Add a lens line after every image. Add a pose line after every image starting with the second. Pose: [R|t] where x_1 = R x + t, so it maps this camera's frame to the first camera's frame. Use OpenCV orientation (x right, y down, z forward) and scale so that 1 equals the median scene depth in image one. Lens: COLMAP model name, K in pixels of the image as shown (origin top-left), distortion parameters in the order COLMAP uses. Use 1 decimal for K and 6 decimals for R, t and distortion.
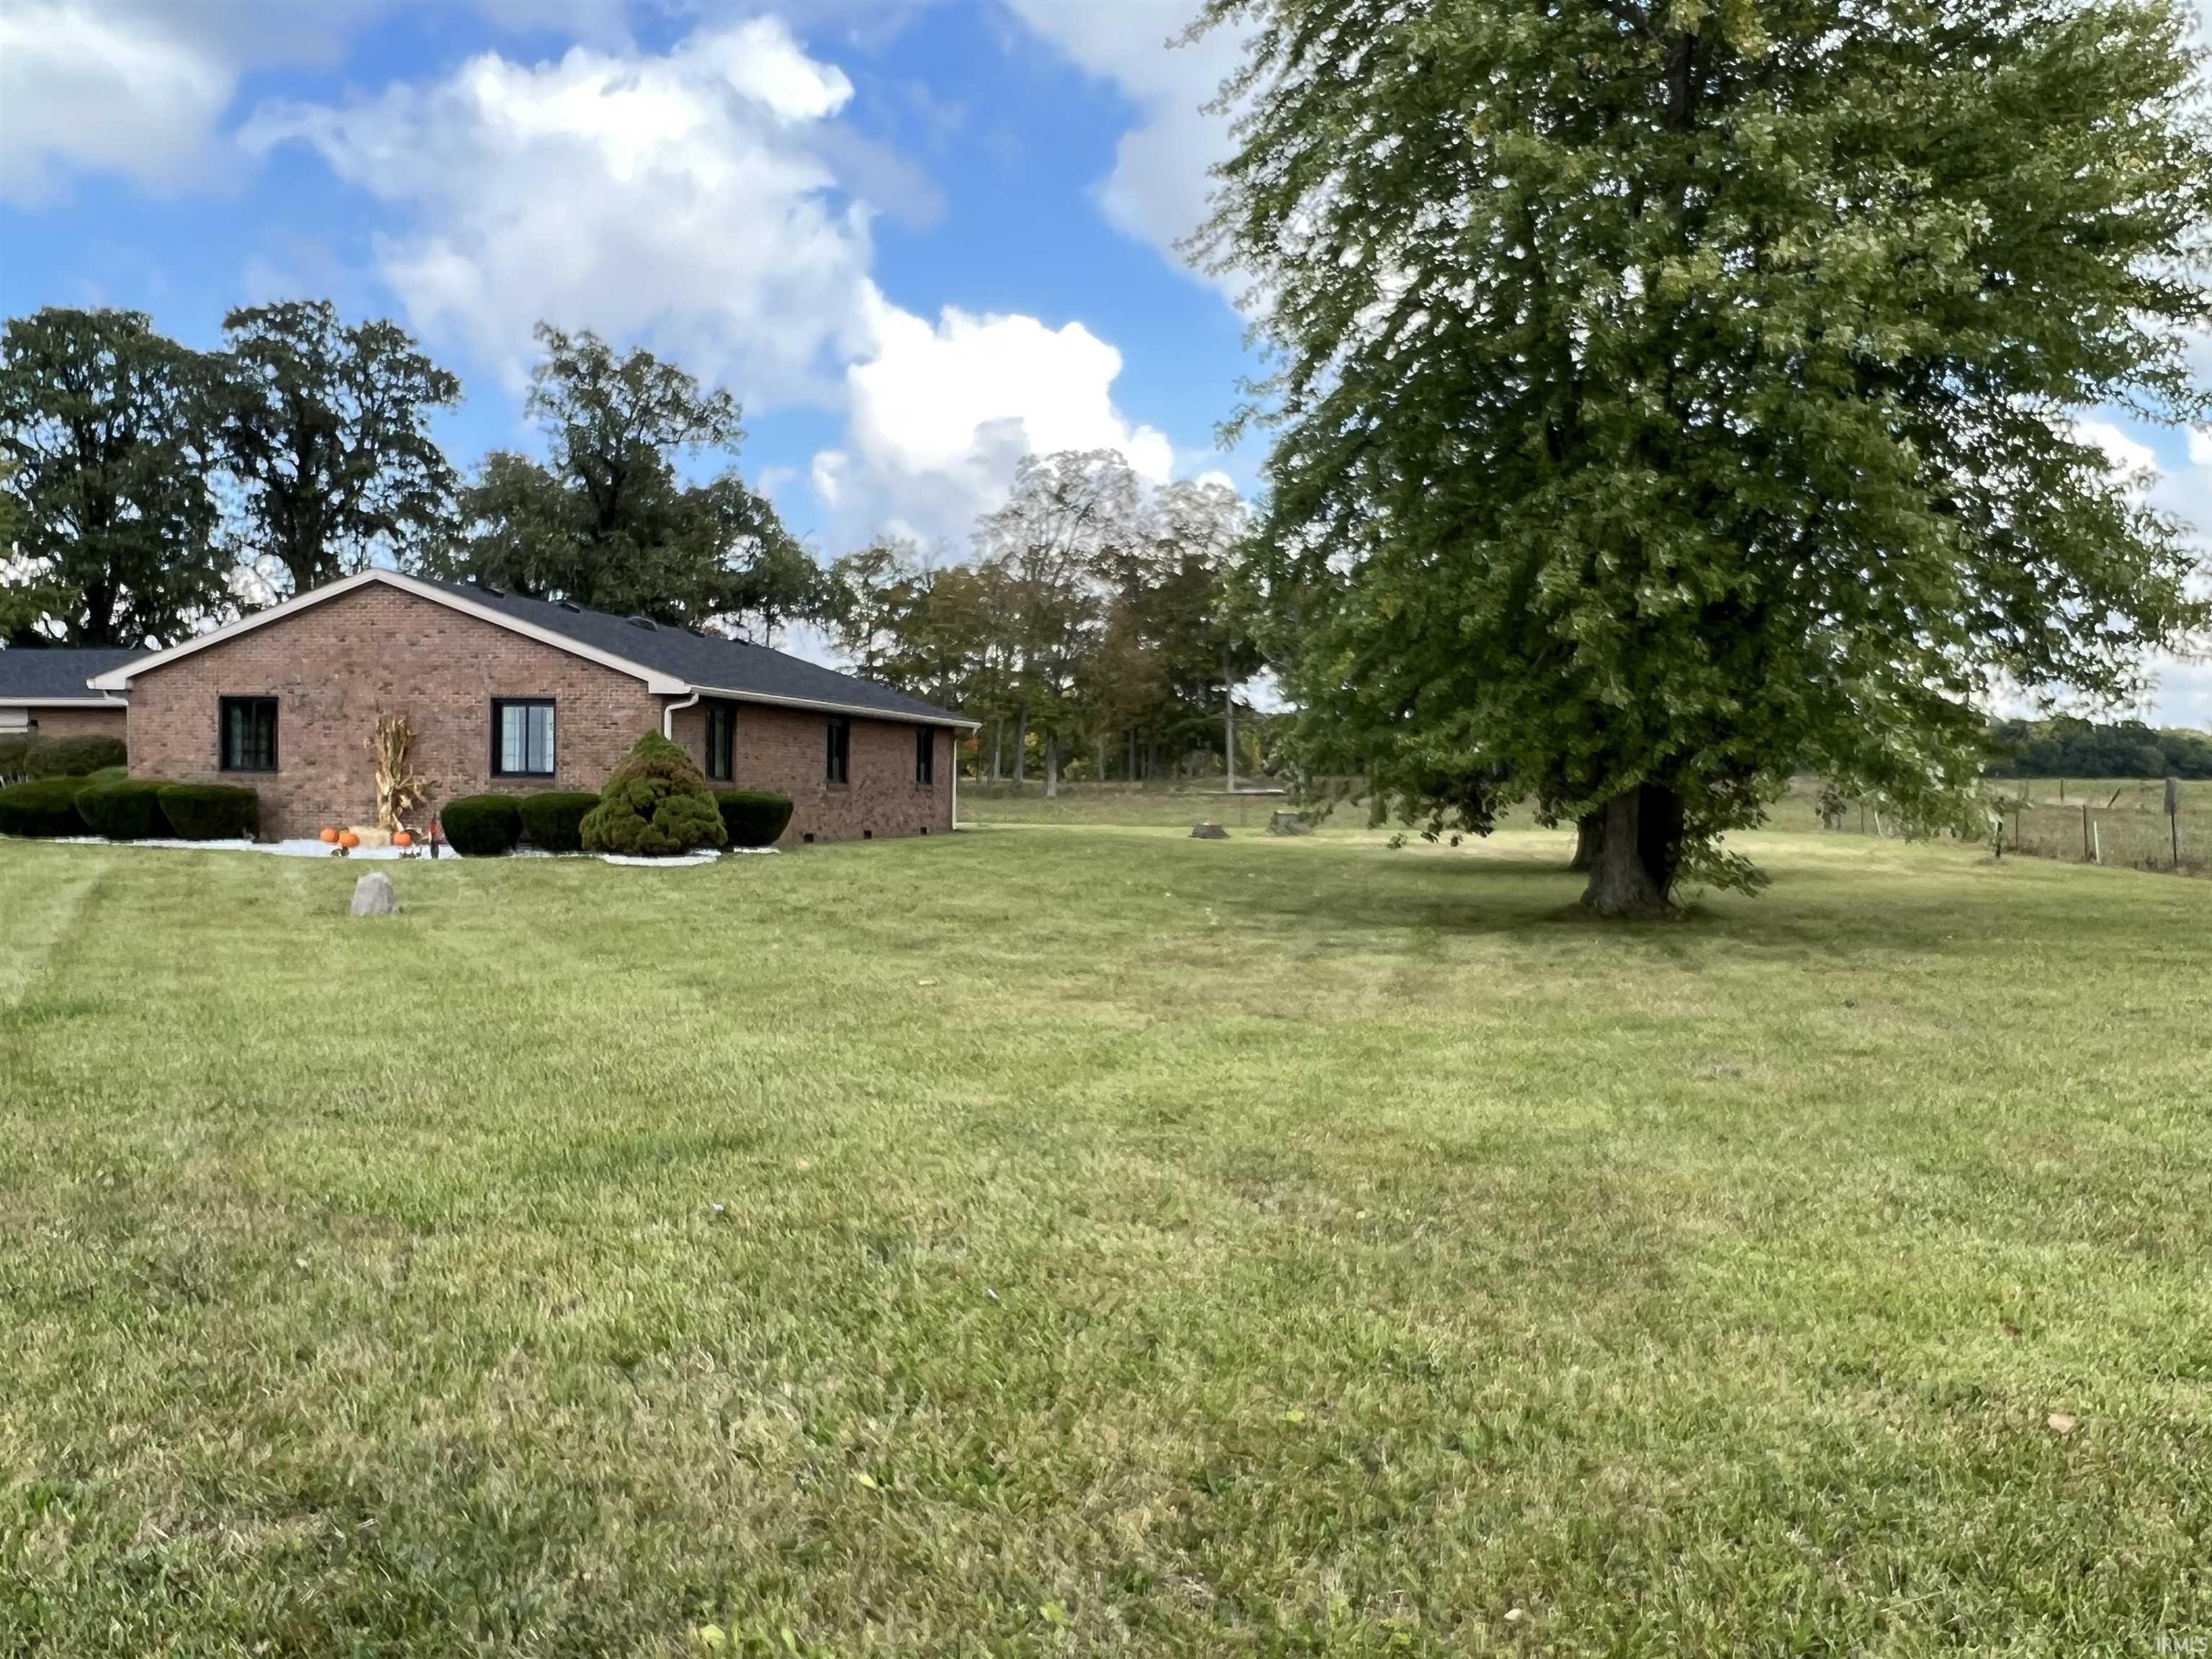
lens RADIAL K [[1739.1, 0, 1100.6], [0, 1739.1, 828.8], [0, 0, 1]] dist [0.029767, 0.009431]
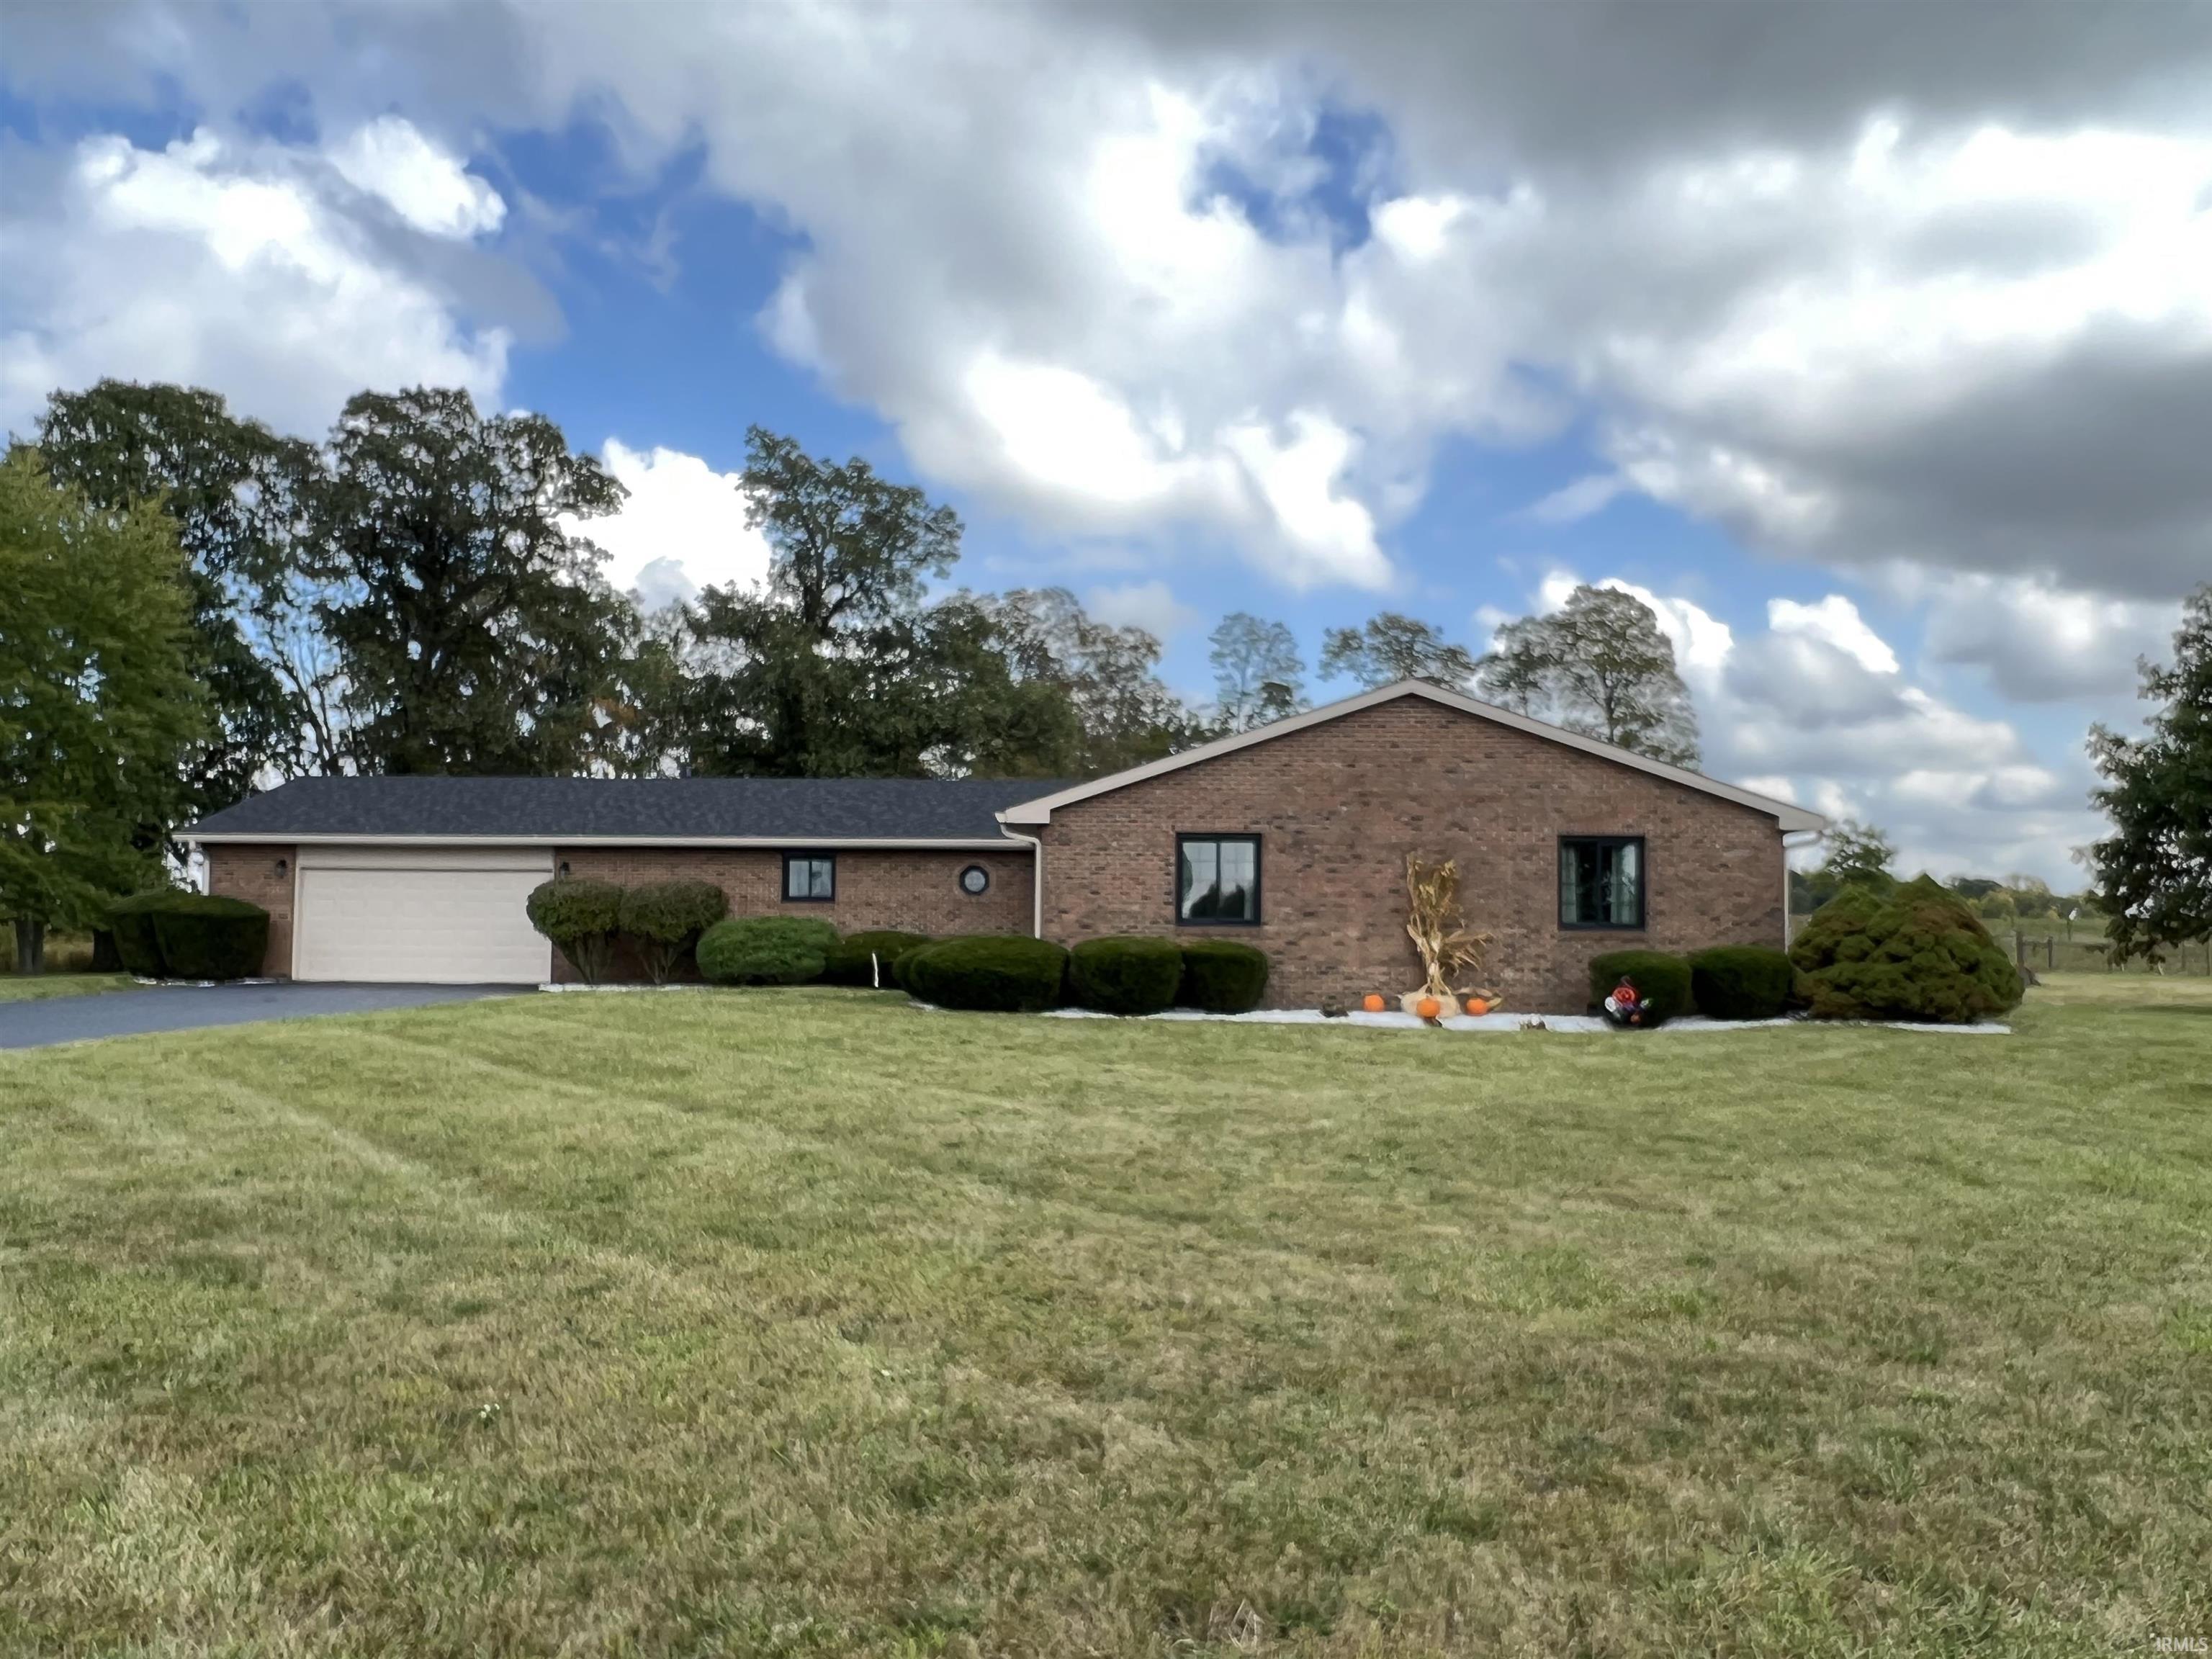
lens RADIAL K [[1739.1, 0, 1107.3], [0, 1739.1, 835.6], [0, 0, 1]] dist [0.029767, 0.009431]
pose [[0.969994, 0.005618, 0.243064, -0.718655], [0.014060, 0.996764, -0.079148, -0.010890], [-0.242722, 0.080190, 0.966776, 0.227505]]
